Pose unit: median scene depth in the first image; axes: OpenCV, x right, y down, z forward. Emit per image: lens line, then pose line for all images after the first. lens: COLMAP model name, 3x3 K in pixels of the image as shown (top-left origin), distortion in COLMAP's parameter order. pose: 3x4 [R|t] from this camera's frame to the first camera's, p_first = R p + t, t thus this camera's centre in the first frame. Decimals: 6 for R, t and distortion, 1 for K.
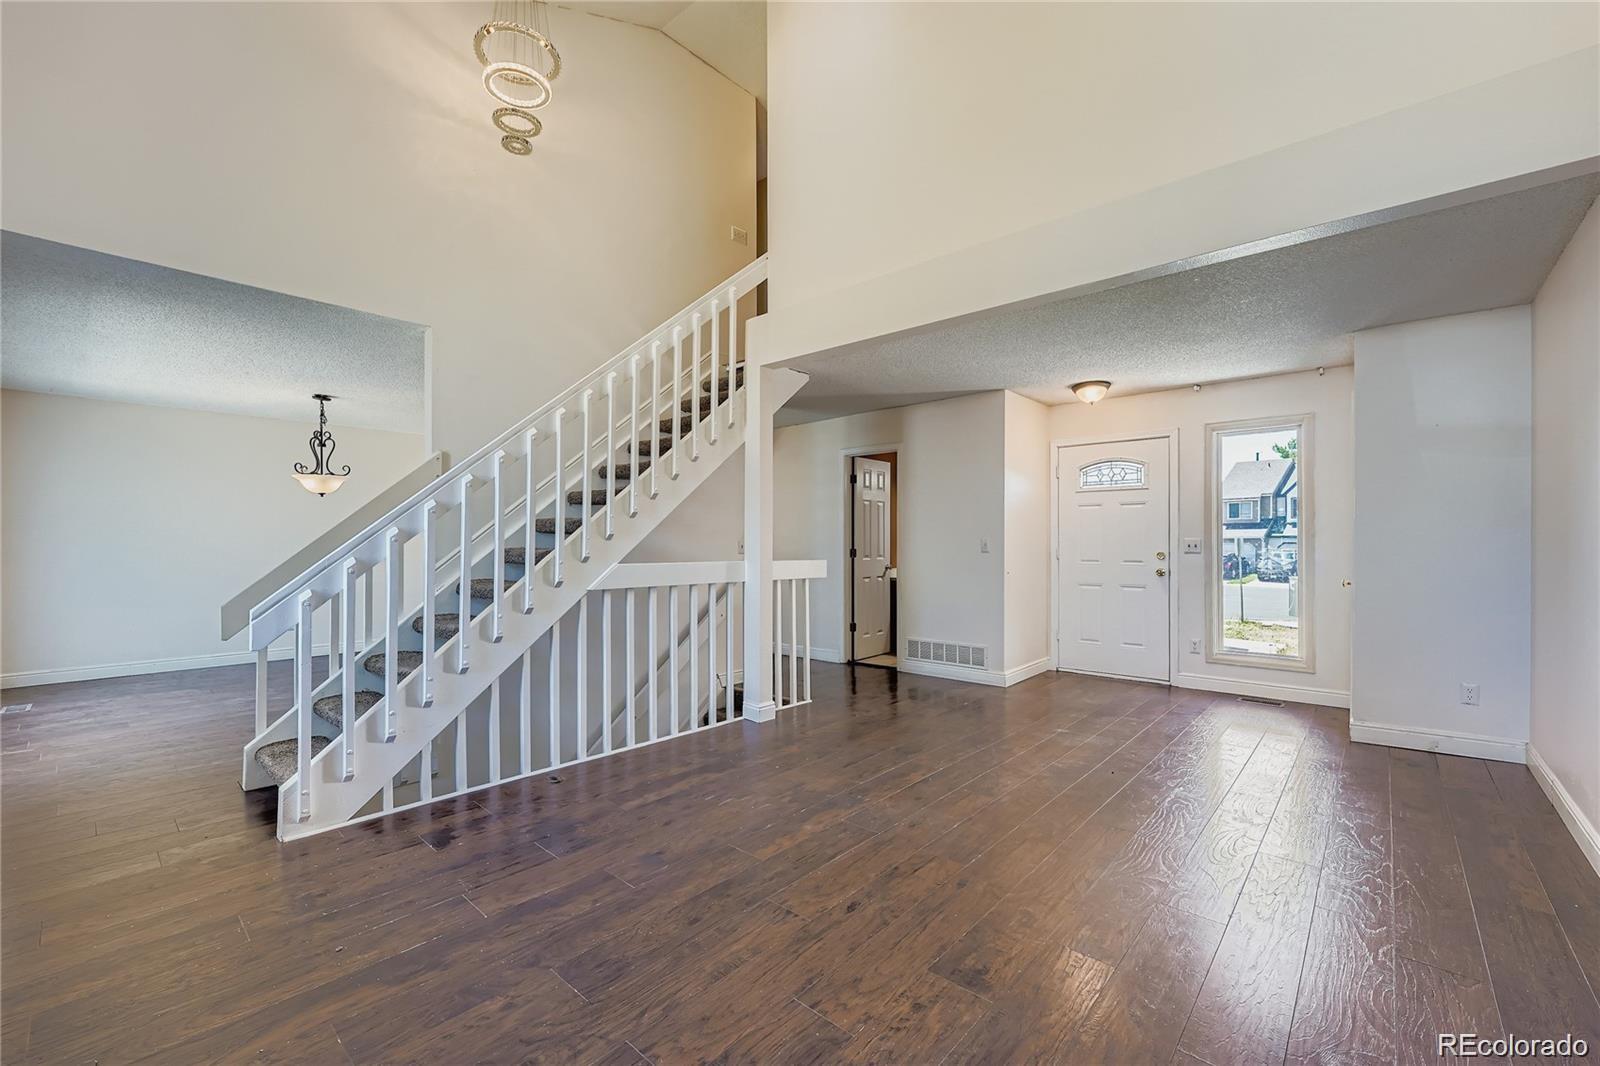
lens RADIAL K [[650.2, 0, 793.6], [0, 650.2, 541.8], [0, 0, 1]] dist [-0.011583, 0.000240]
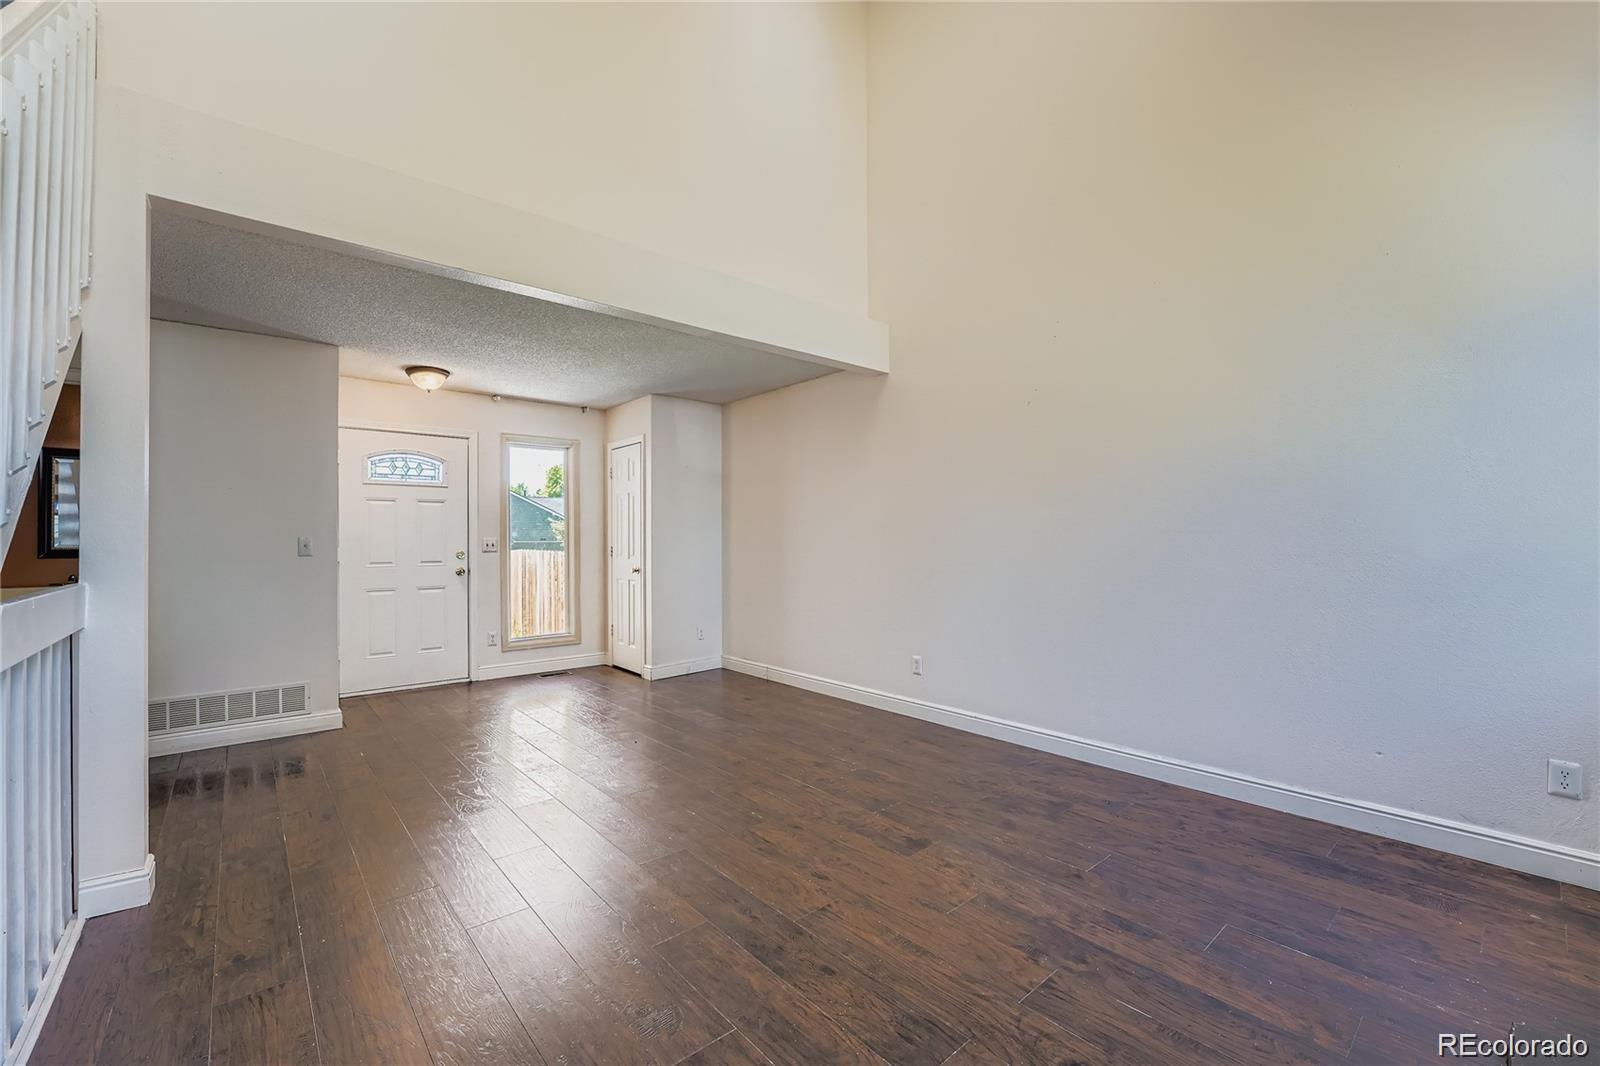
lens RADIAL K [[670.9, 0, 804.0], [0, 670.9, 526.2], [0, 0, 1]] dist [-0.012670, 0.000011]
pose [[0.115770, 0.018399, 0.993106, -0.430964], [0.003829, 0.999813, -0.018969, -0.001312], [-0.993269, 0.005998, 0.115678, 0.370844]]
